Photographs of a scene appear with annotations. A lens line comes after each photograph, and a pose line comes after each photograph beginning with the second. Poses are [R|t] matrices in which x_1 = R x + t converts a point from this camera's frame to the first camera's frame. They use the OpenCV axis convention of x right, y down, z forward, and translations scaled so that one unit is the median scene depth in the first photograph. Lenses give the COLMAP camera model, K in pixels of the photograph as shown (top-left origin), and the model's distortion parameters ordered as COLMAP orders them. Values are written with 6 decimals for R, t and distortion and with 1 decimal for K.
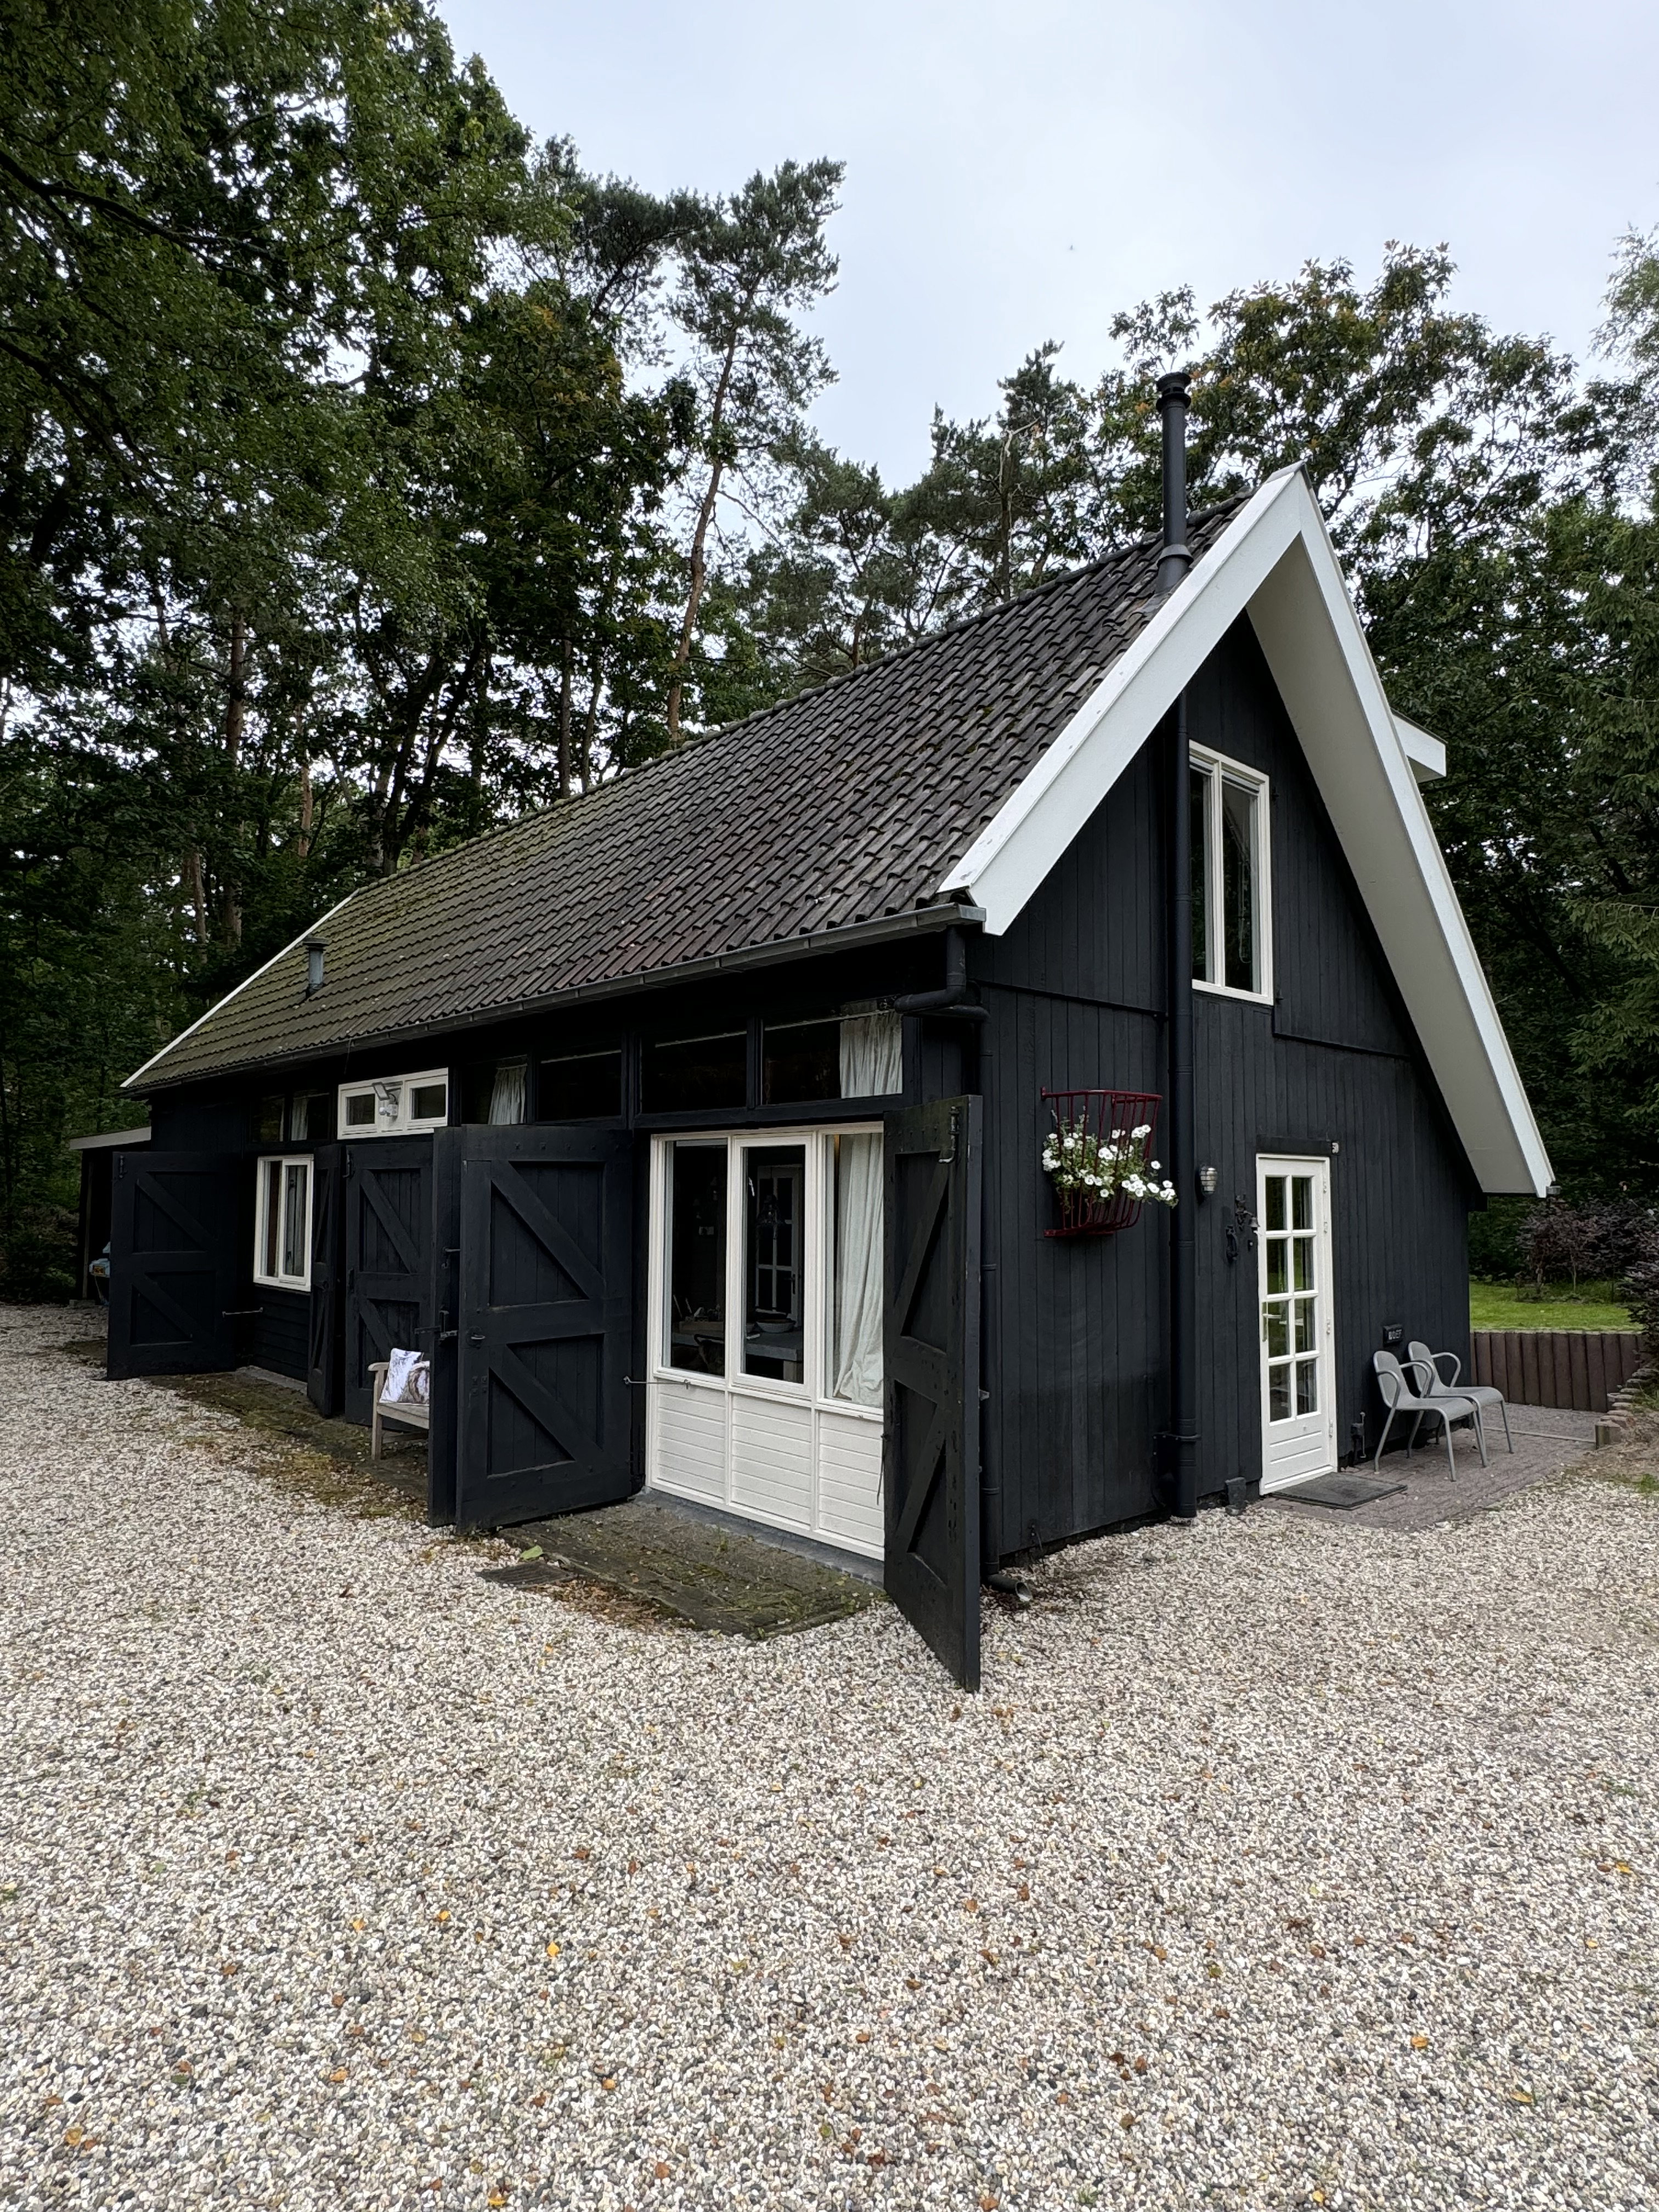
lens RADIAL K [[1275.8, 0, 829.5], [0, 1275.8, 1106.0], [0, 0, 1]] dist [-0.000391, -0.000227]
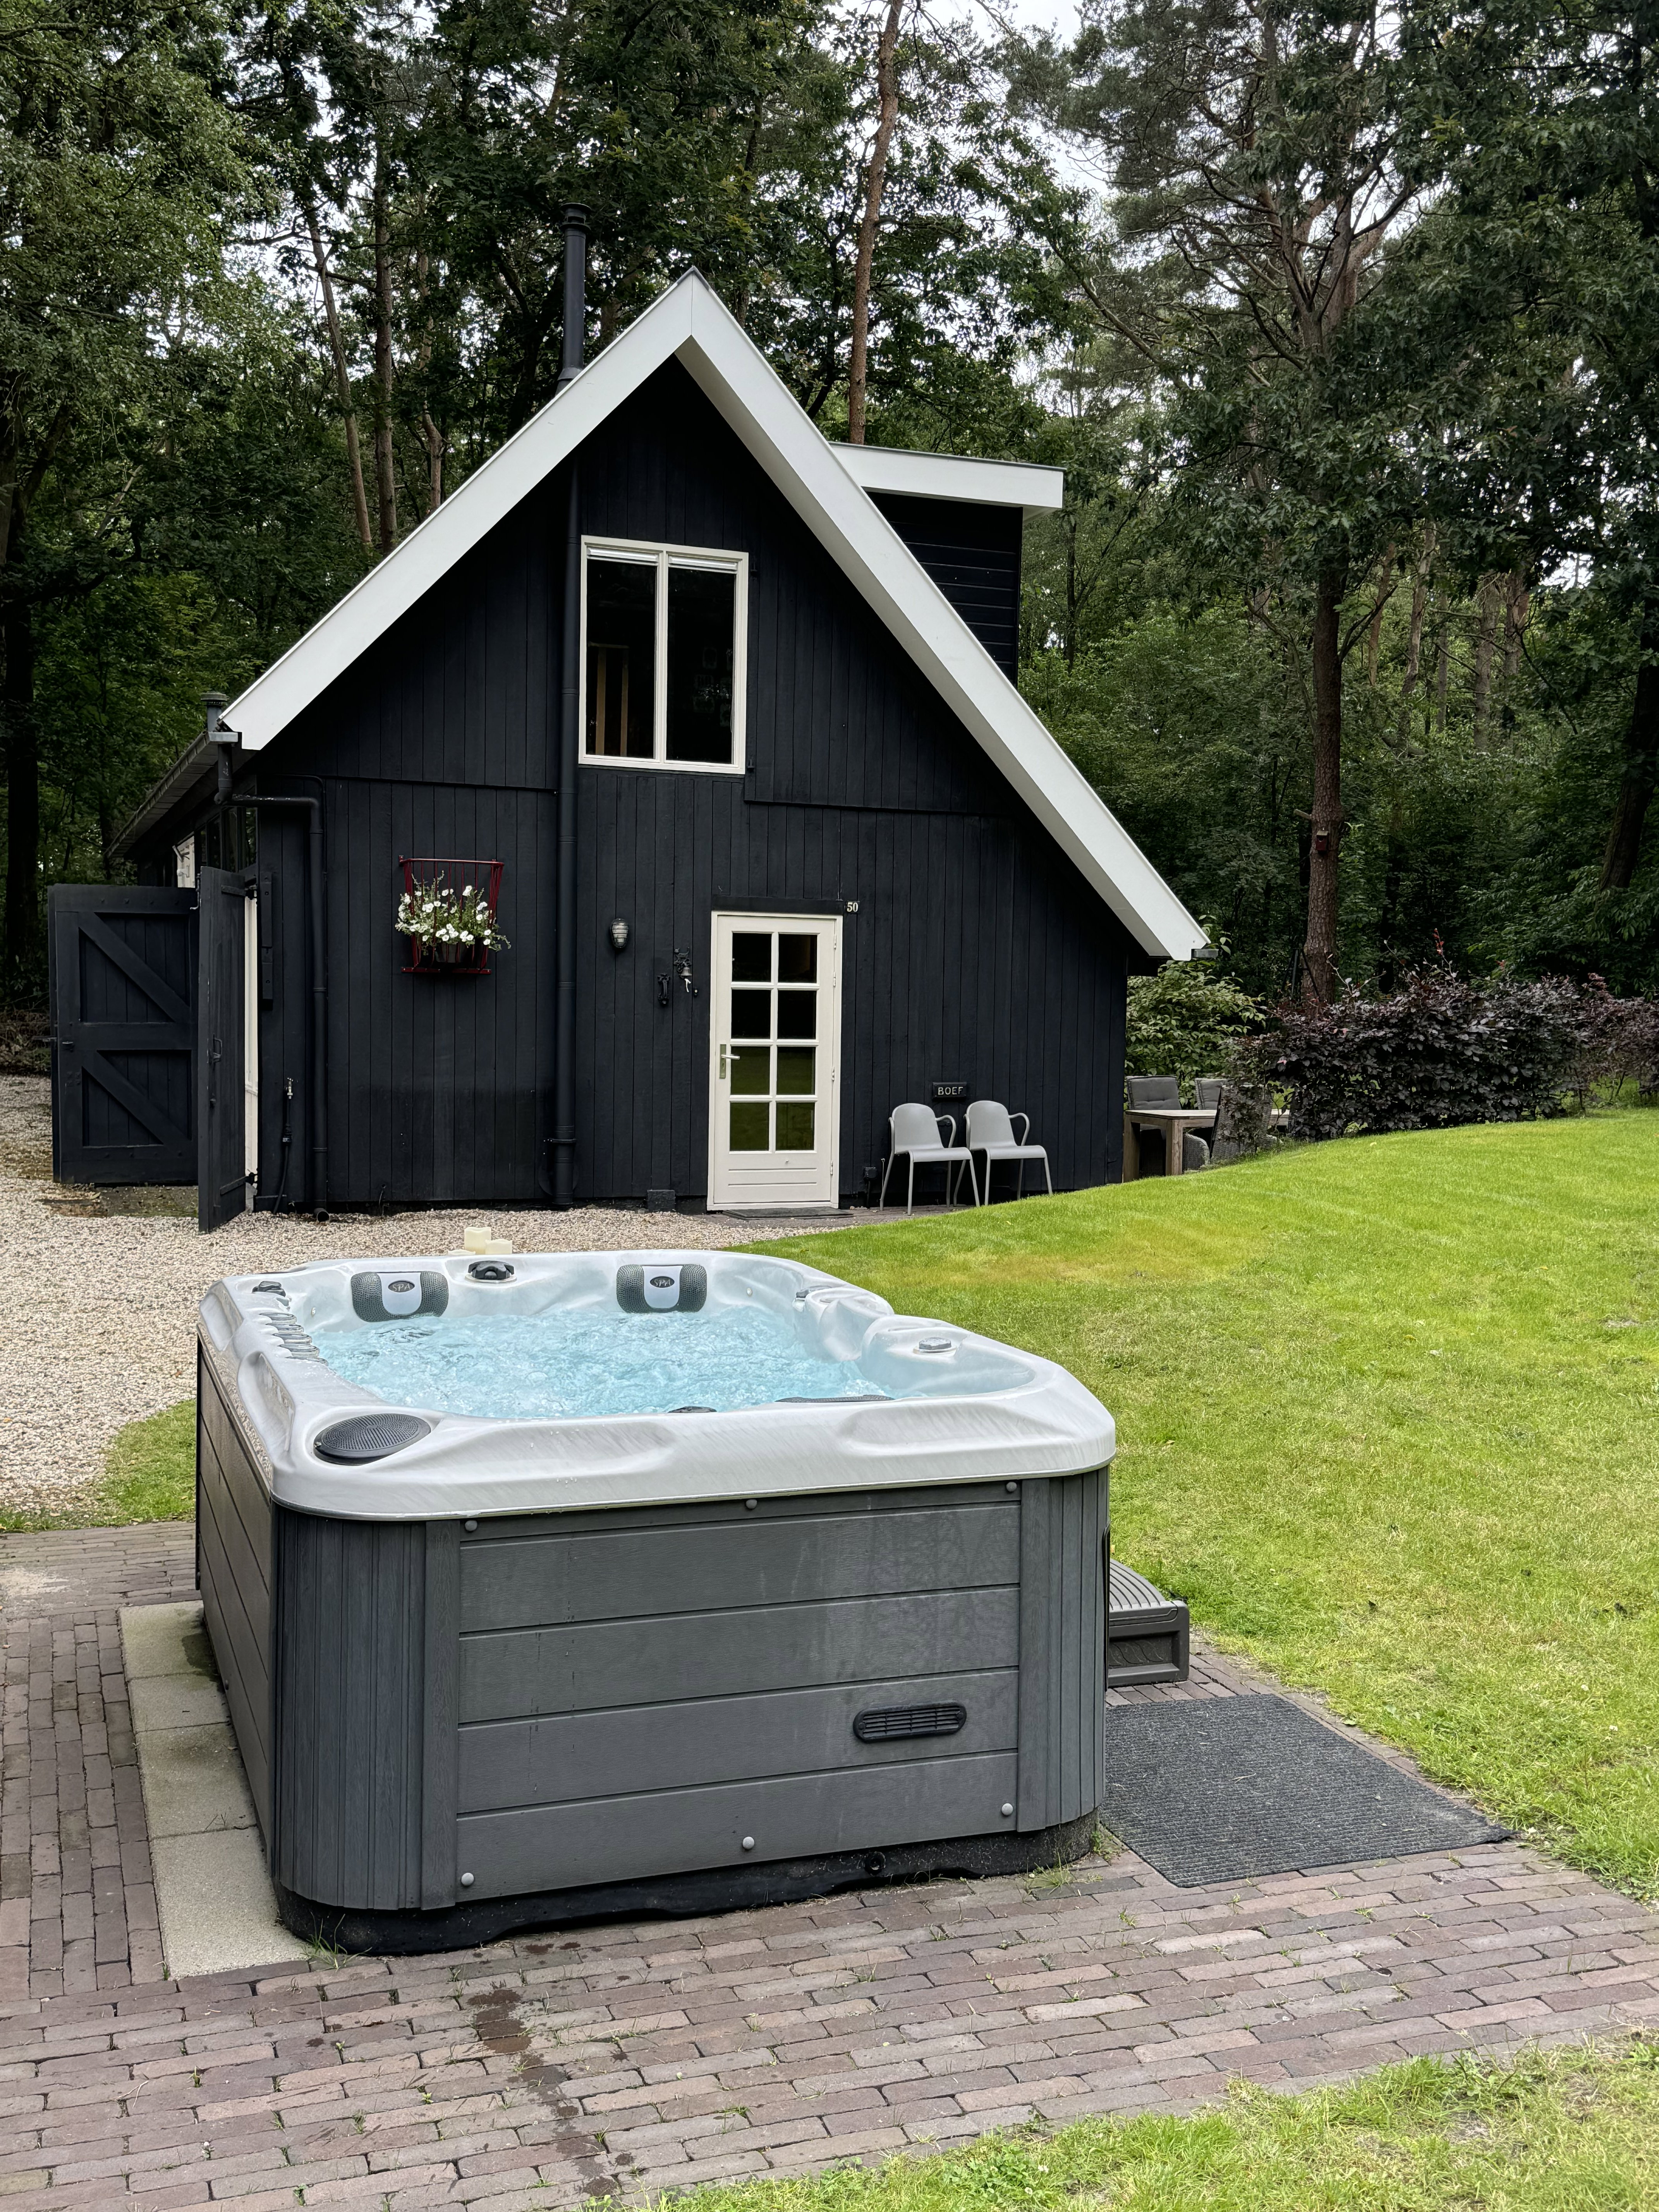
lens RADIAL K [[2227.6, 0, 829.5], [0, 2227.6, 1106.0], [0, 0, 1]] dist [0.229204, -0.583473]
pose [[0.930858, 0.030752, -0.364084, 1.115500], [0.010487, 0.993793, 0.110753, -0.008398], [0.365230, -0.106914, 0.924757, -0.765844]]
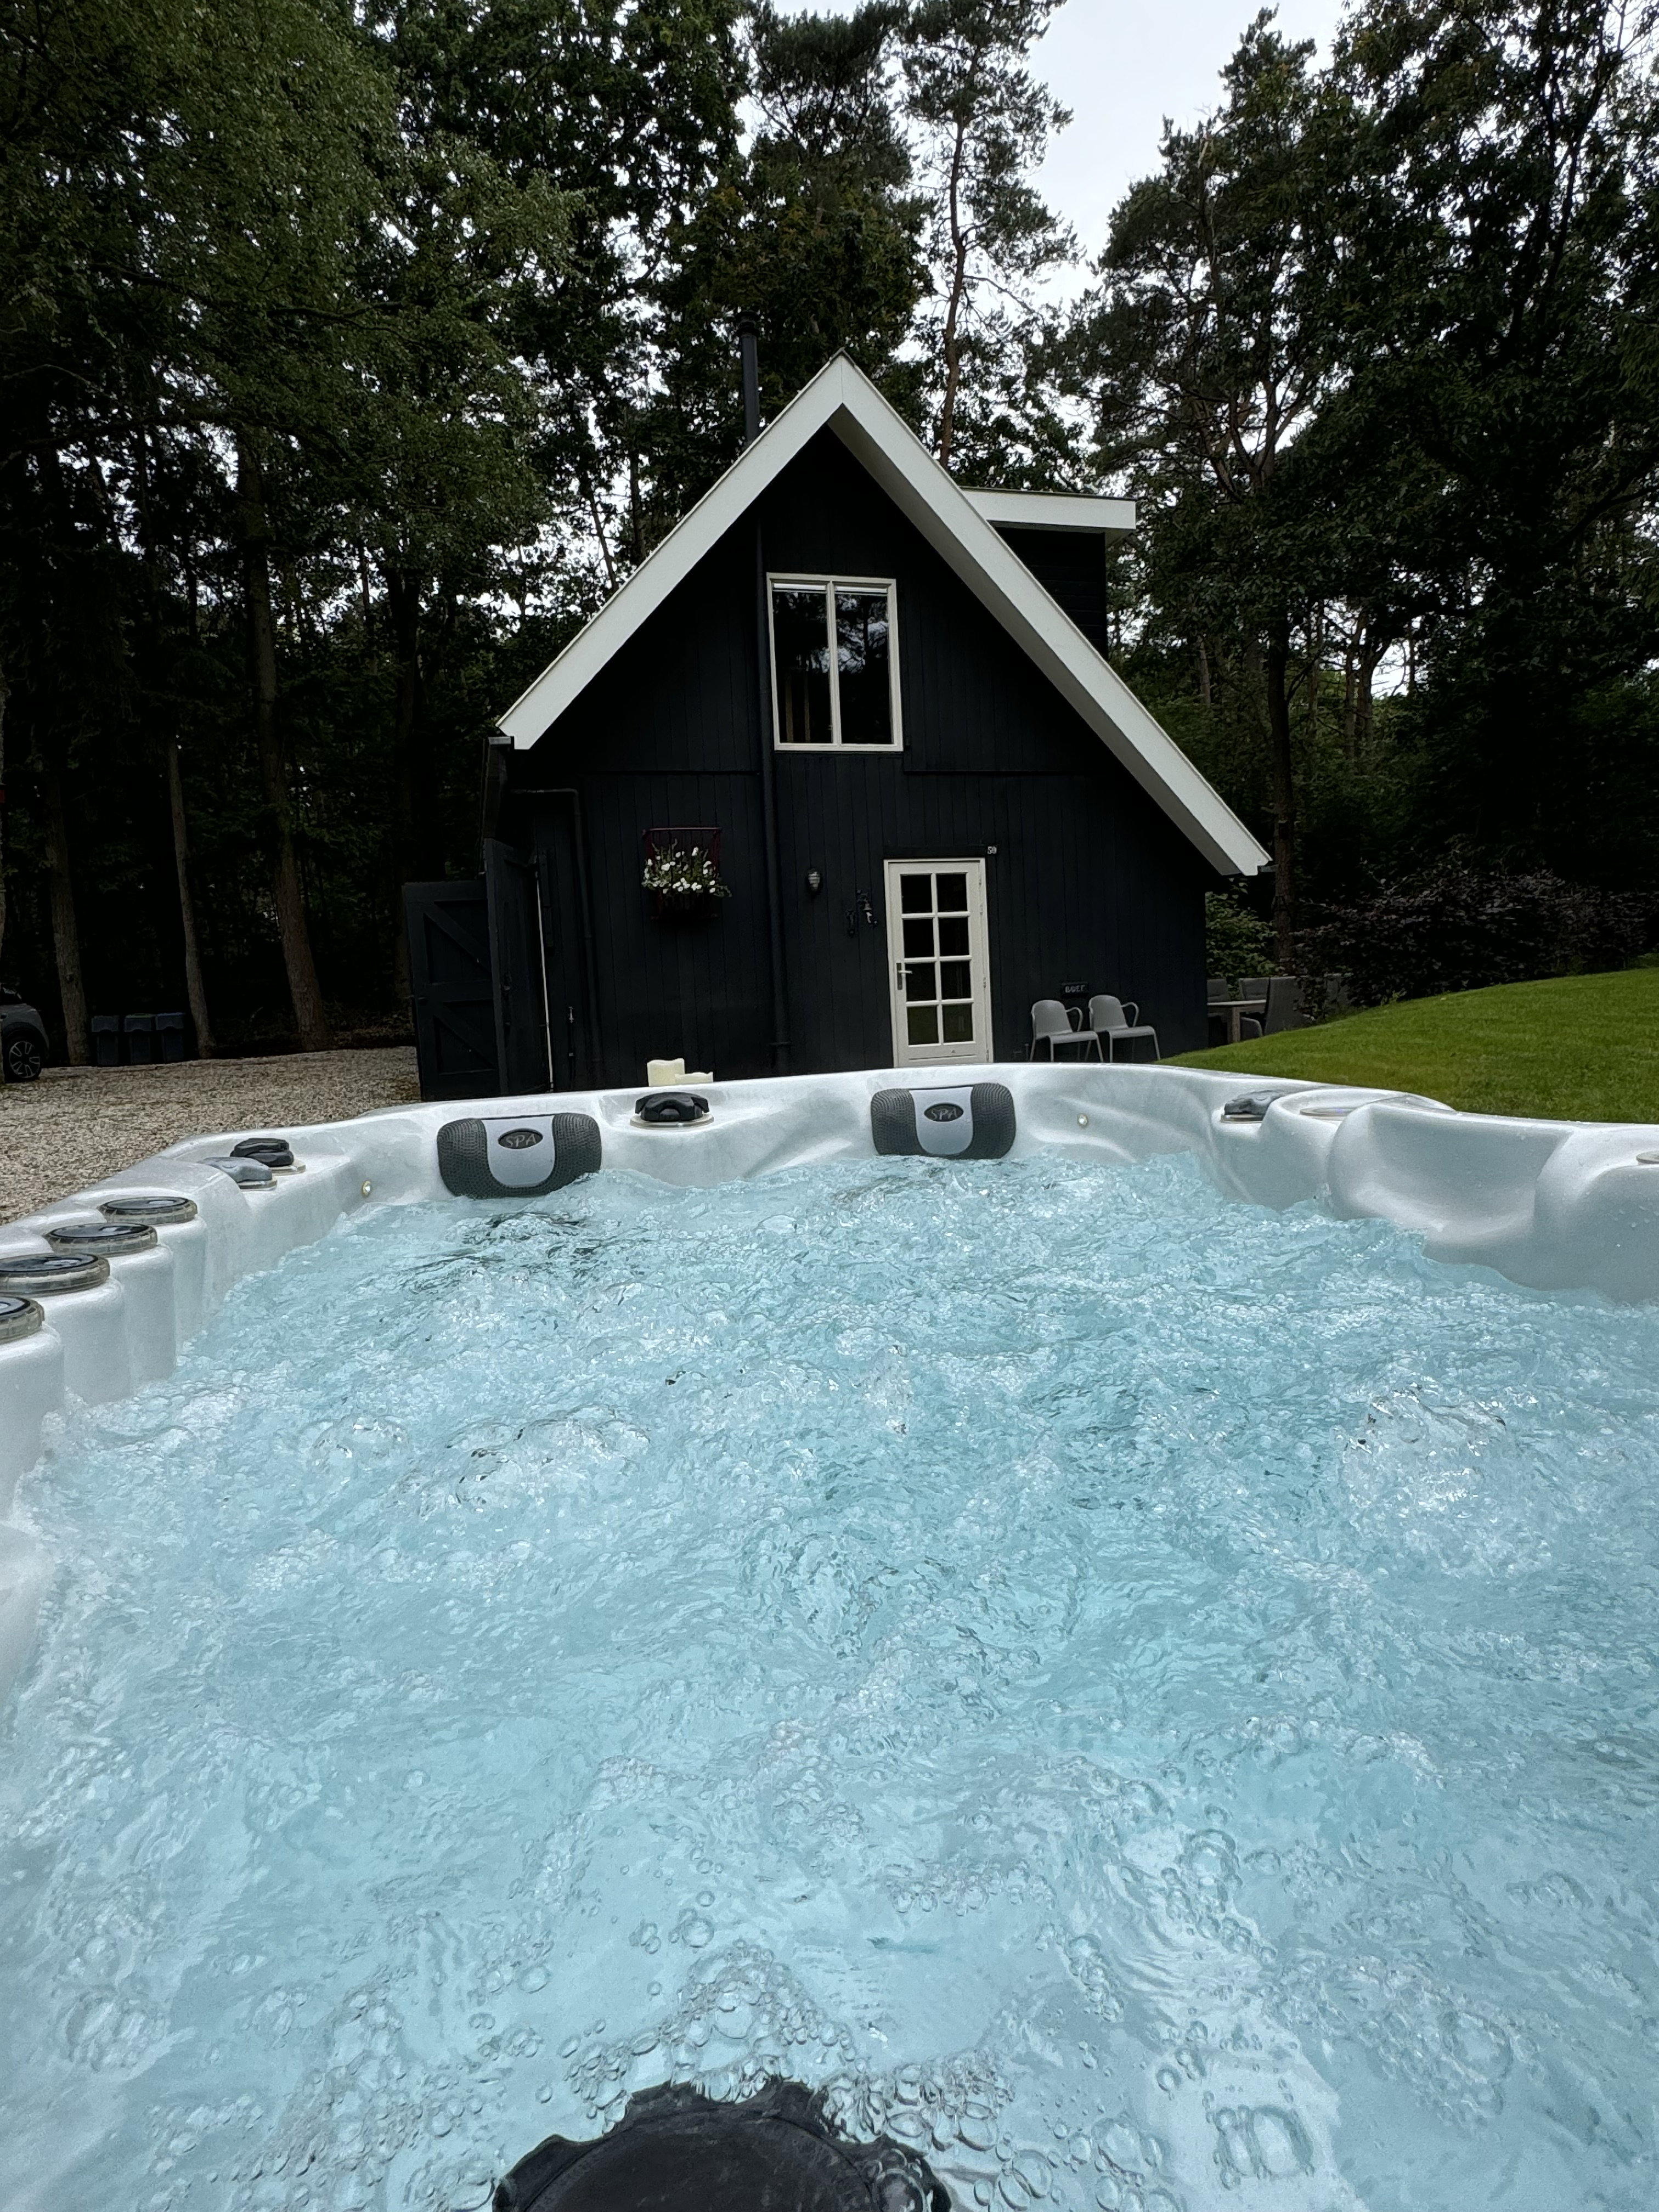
lens RADIAL K [[1288.1, 0, 829.5], [0, 1288.1, 1106.0], [0, 0, 1]] dist [0.000792, 0.001498]
pose [[0.898070, -0.010320, -0.439731, 0.890299], [0.083570, 0.985518, 0.147548, 0.089096], [0.431841, -0.169257, 0.885926, -0.350367]]
